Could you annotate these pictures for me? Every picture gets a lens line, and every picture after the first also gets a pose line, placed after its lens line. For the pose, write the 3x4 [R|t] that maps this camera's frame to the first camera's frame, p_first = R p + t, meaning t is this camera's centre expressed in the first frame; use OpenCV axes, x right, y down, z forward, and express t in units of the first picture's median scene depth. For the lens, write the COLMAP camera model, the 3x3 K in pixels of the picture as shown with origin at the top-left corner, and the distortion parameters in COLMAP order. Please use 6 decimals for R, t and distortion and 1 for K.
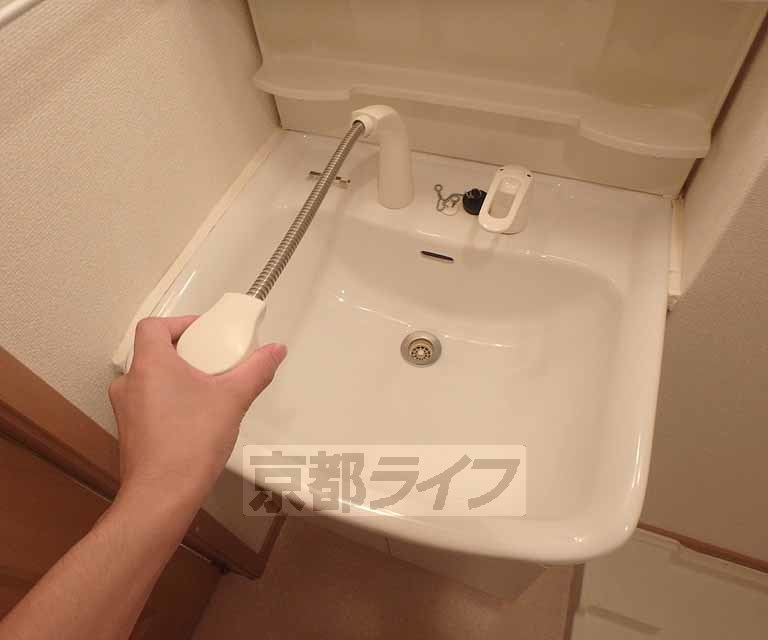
lens RADIAL K [[523.0, 0, 384.0], [0, 523.0, 320.0], [0, 0, 1]] dist [-0.001446, -0.001430]
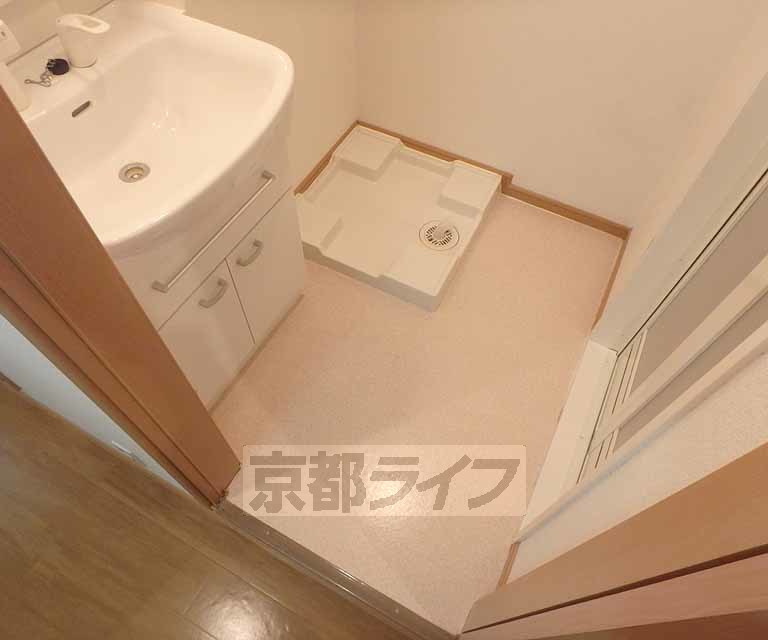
lens RADIAL K [[523.0, 0, 384.0], [0, 523.0, 320.0], [0, 0, 1]] dist [-0.001446, -0.001430]
pose [[0.148075, -0.792582, 0.591513, -1.056598], [0.790726, 0.454112, 0.410531, 0.201323], [-0.593992, 0.406935, 0.693958, -0.225605]]
